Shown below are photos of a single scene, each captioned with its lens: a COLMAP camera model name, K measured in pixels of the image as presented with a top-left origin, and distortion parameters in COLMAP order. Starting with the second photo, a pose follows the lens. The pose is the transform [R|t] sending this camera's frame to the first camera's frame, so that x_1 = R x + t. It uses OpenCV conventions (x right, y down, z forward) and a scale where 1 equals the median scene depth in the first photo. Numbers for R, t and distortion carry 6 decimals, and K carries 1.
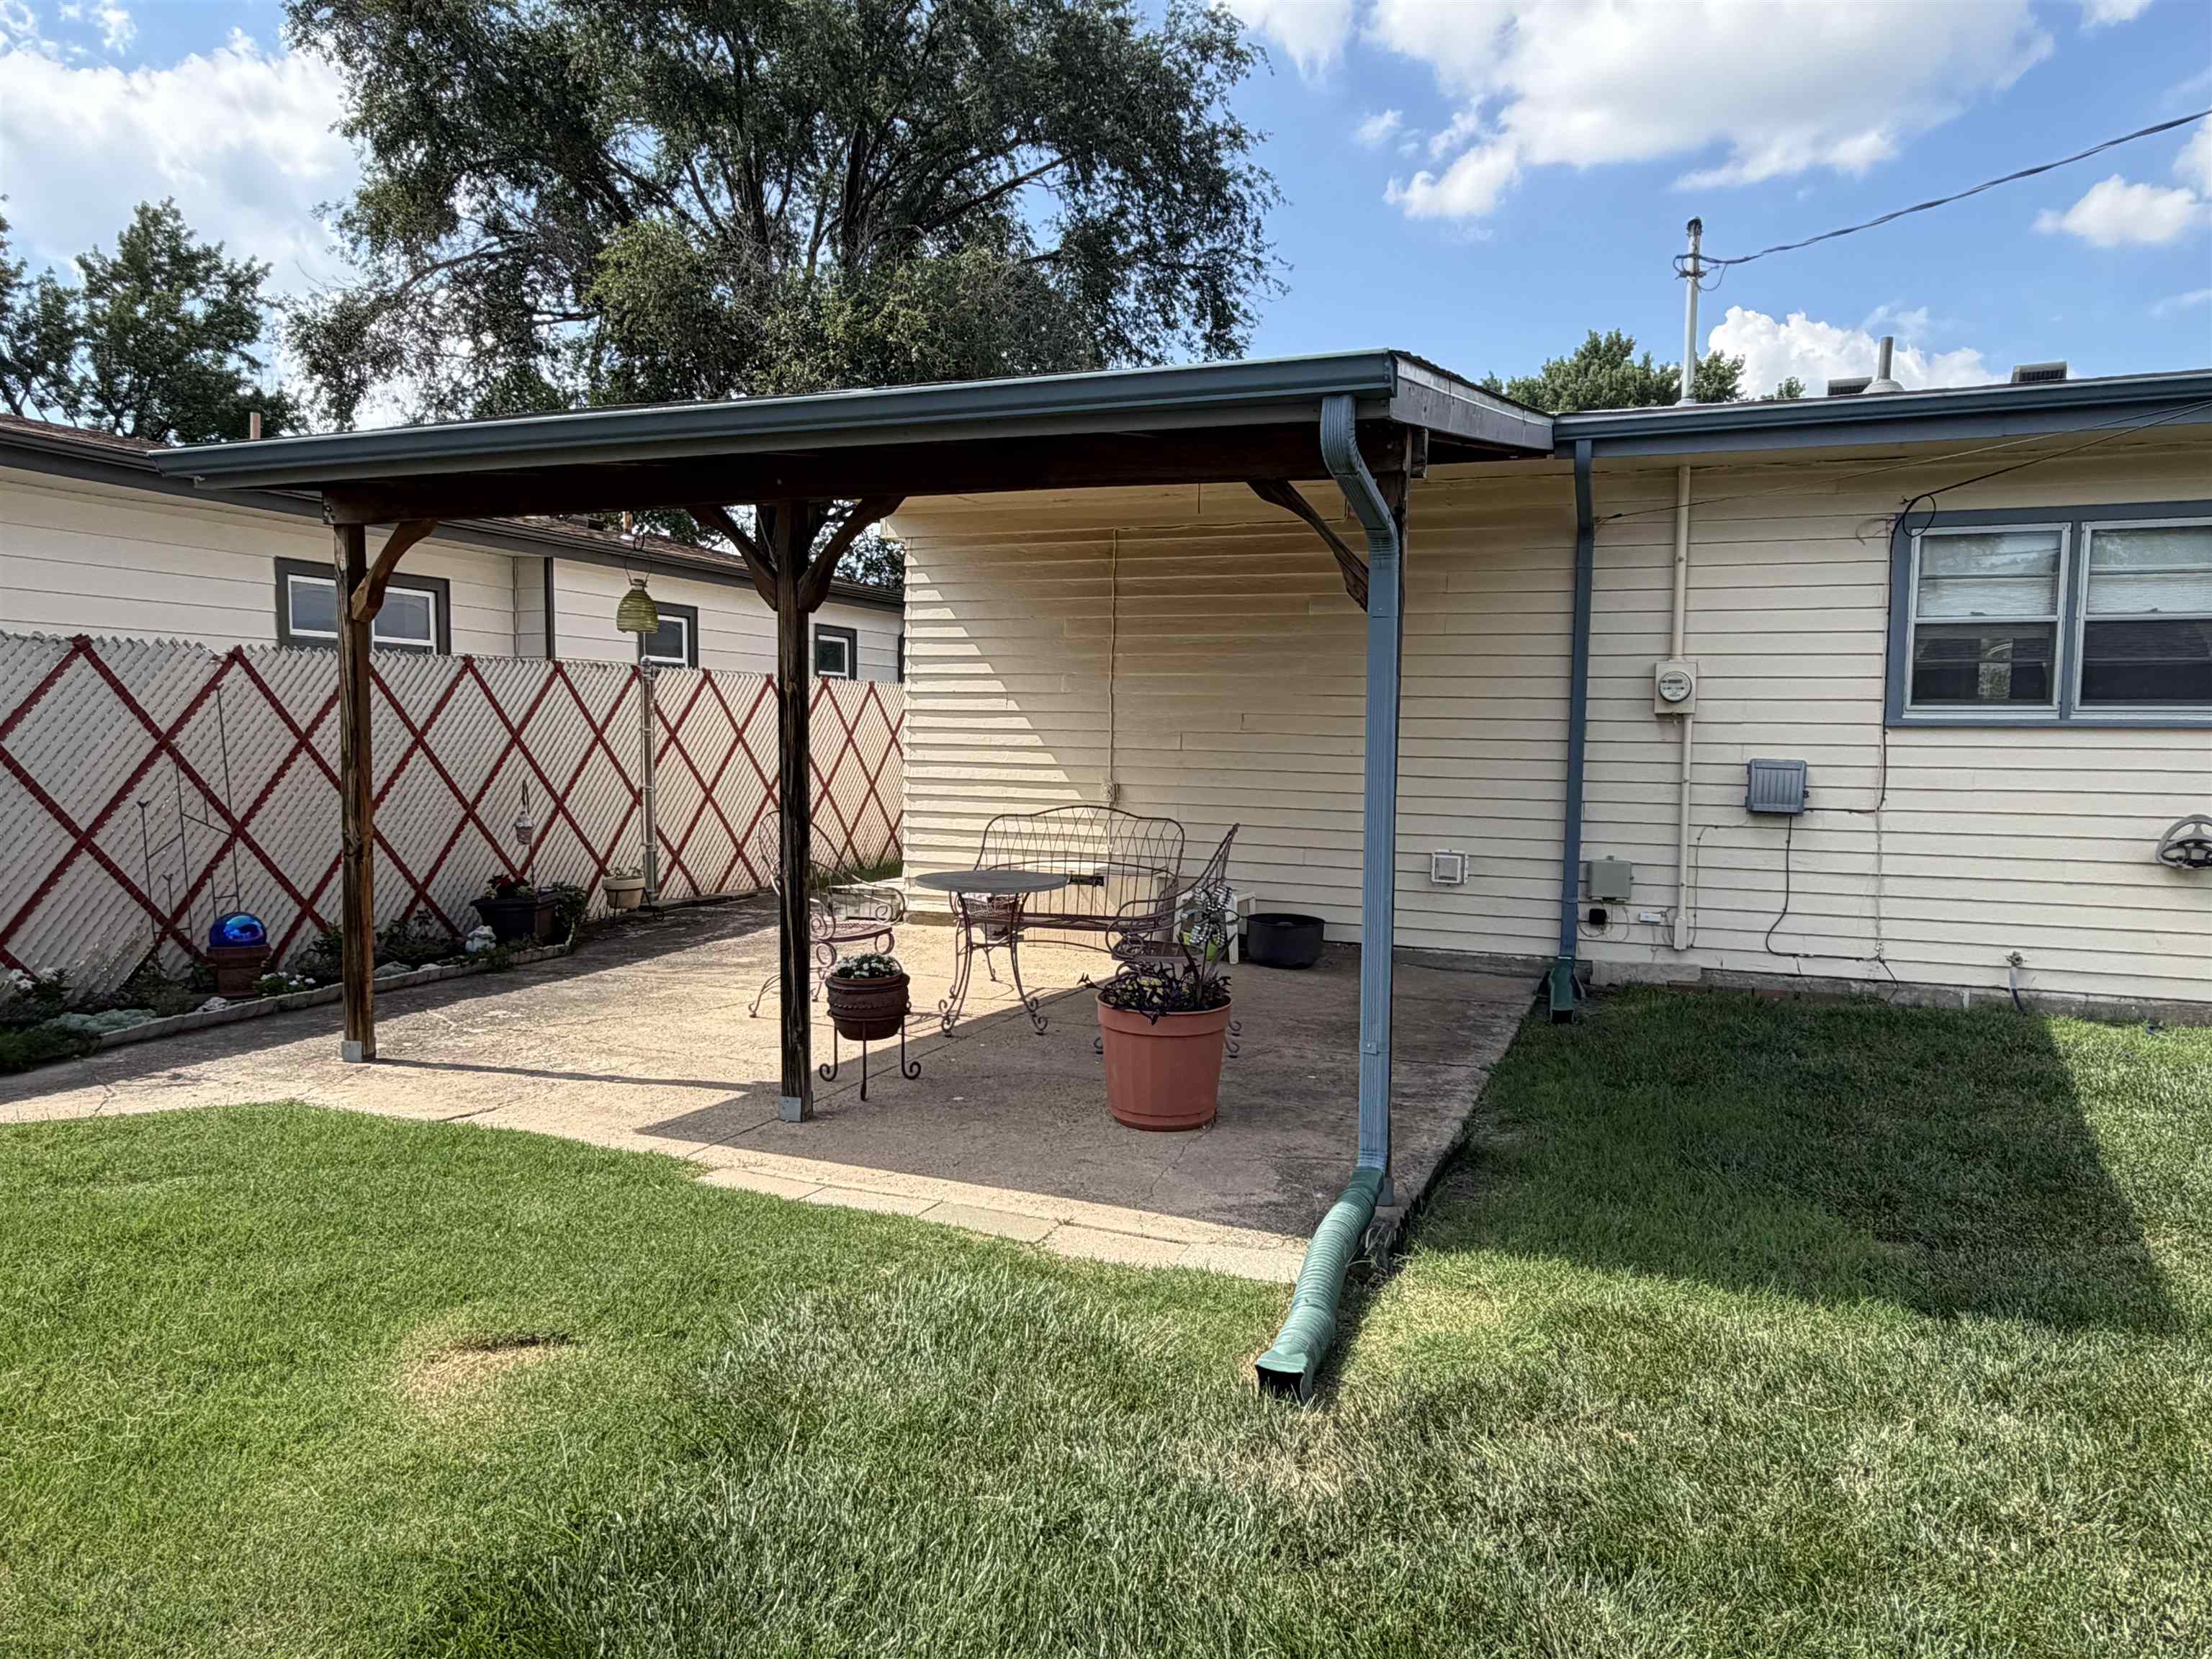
lens RADIAL K [[1479.7, 0, 1108.8], [0, 1479.7, 839.8], [0, 0, 1]] dist [-0.055087, -0.002739]
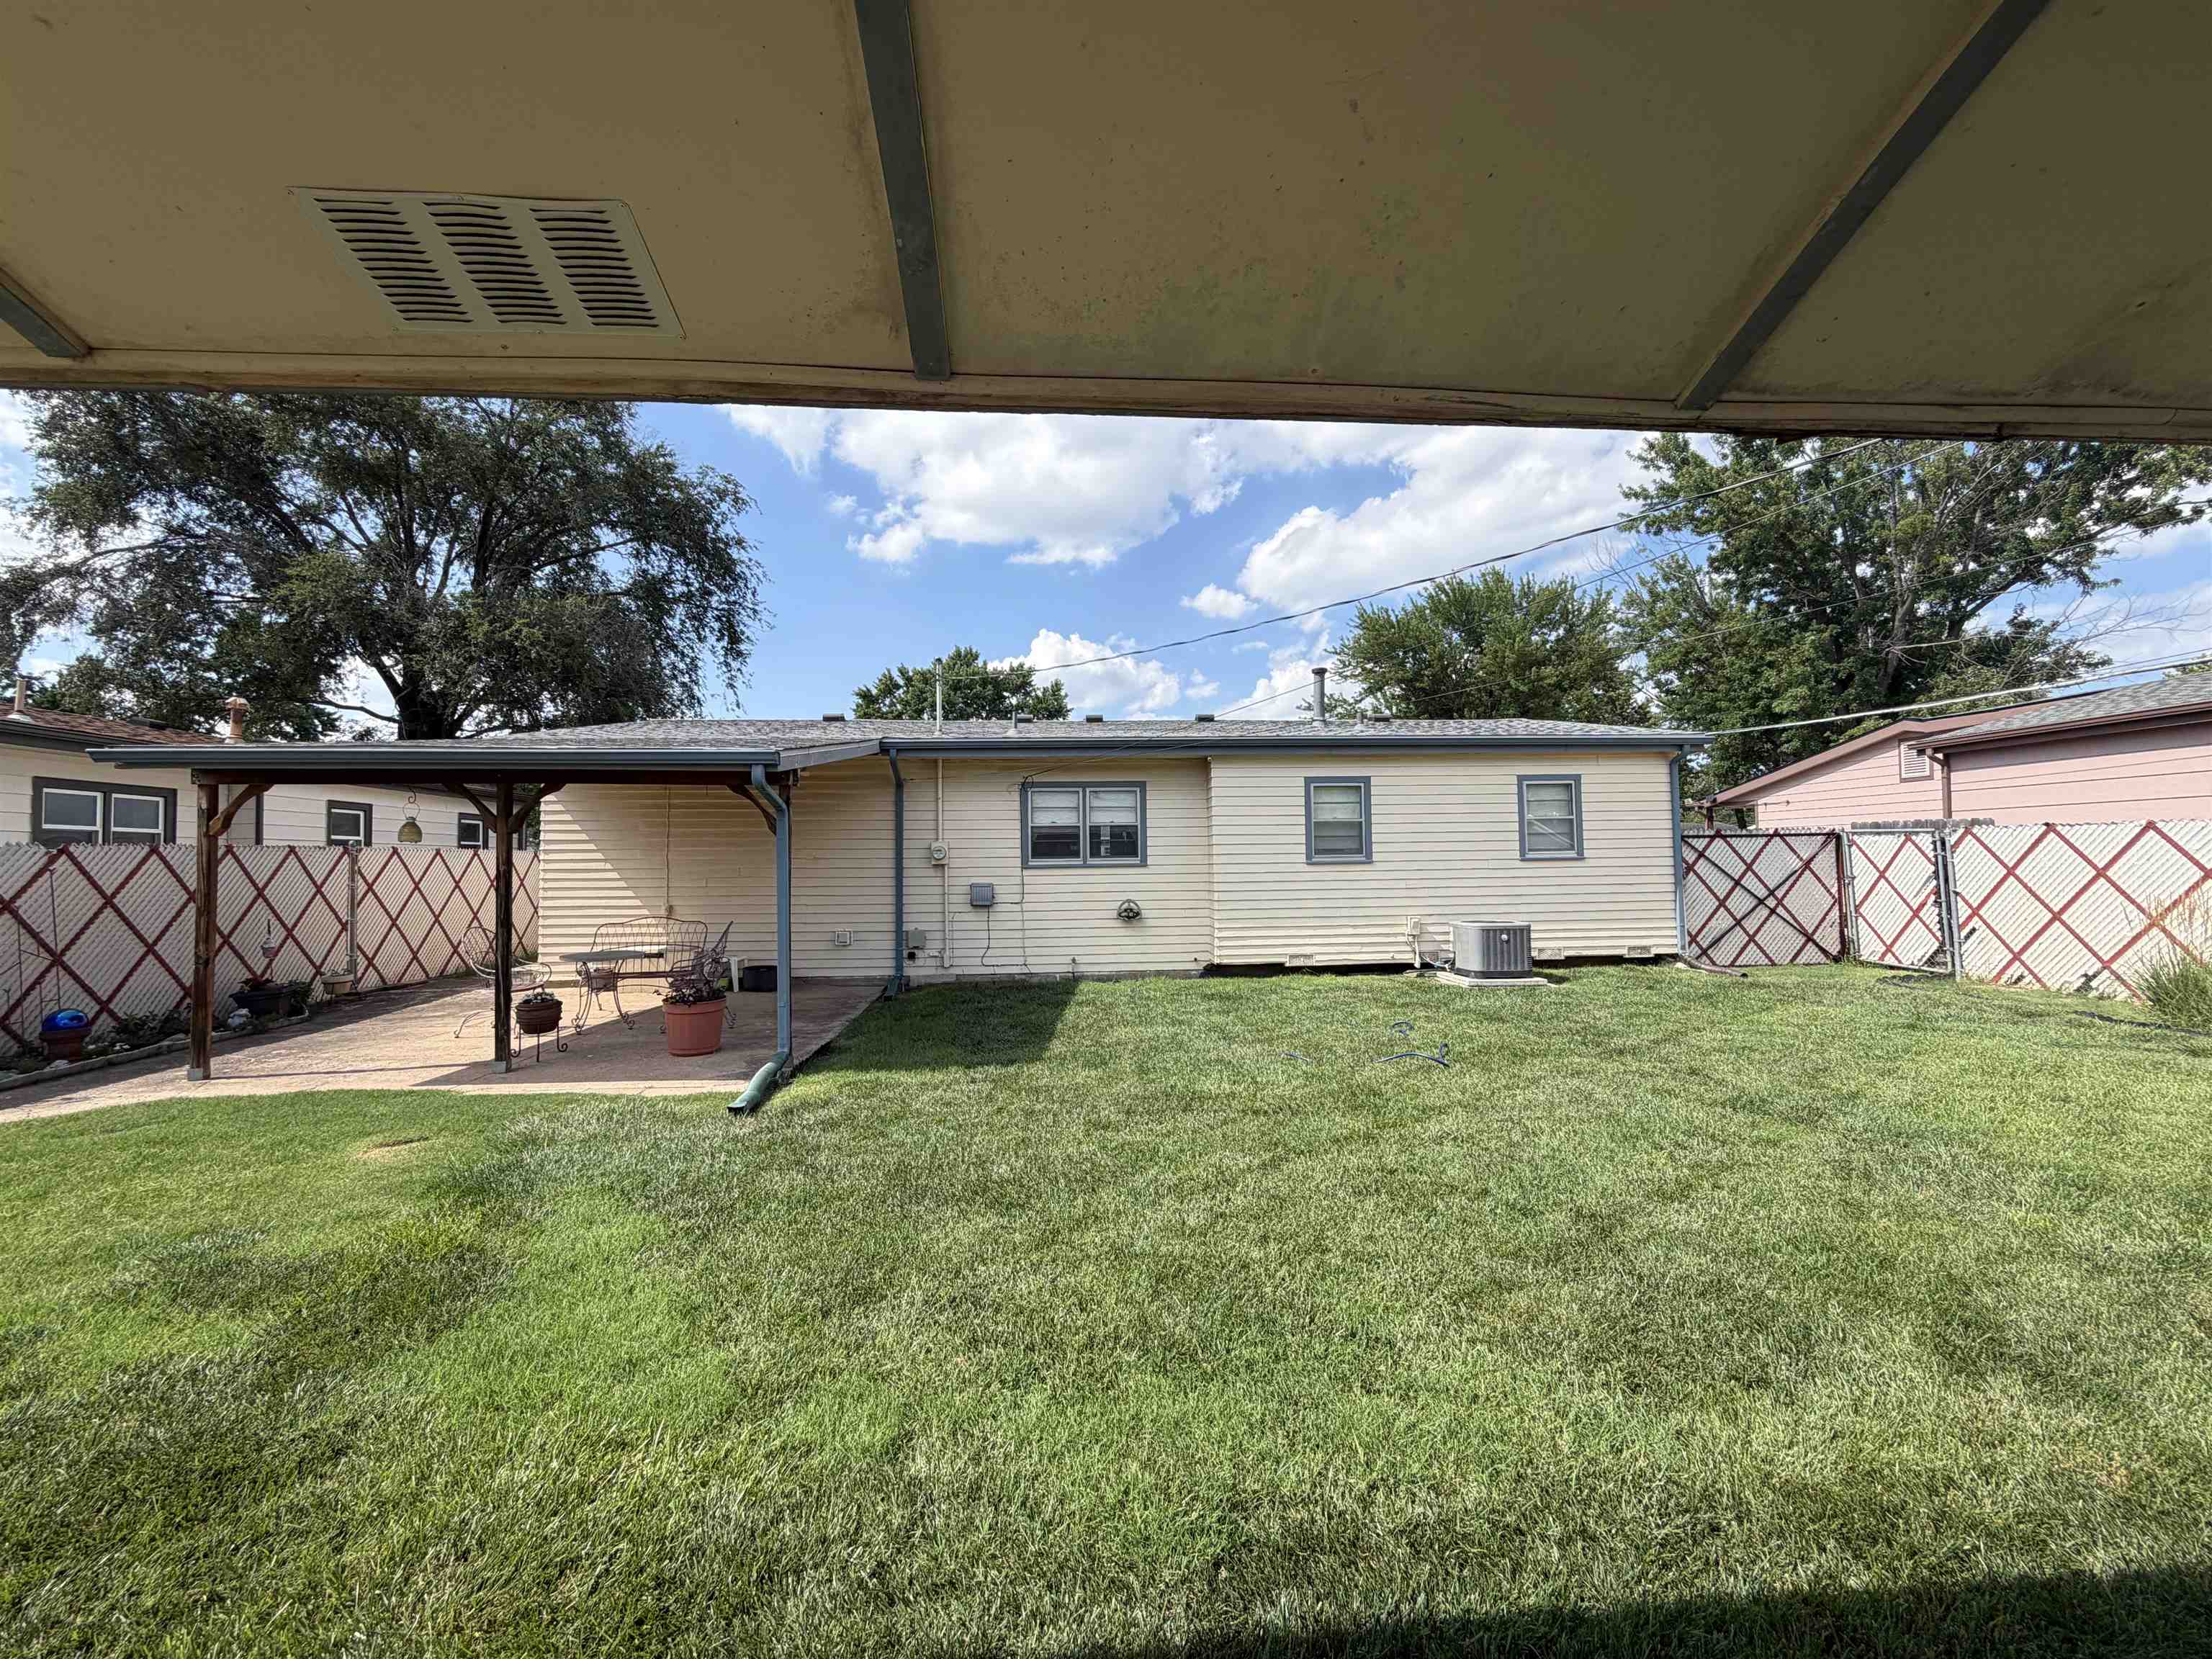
lens RADIAL K [[885.9, 0, 1108.8], [0, 885.9, 836.4], [0, 0, 1]] dist [0.002883, -0.000147]
pose [[0.893828, -0.009321, 0.448313, -0.001648], [0.055633, 0.994364, -0.090246, 0.009511], [-0.444945, 0.105605, 0.889309, -0.317296]]
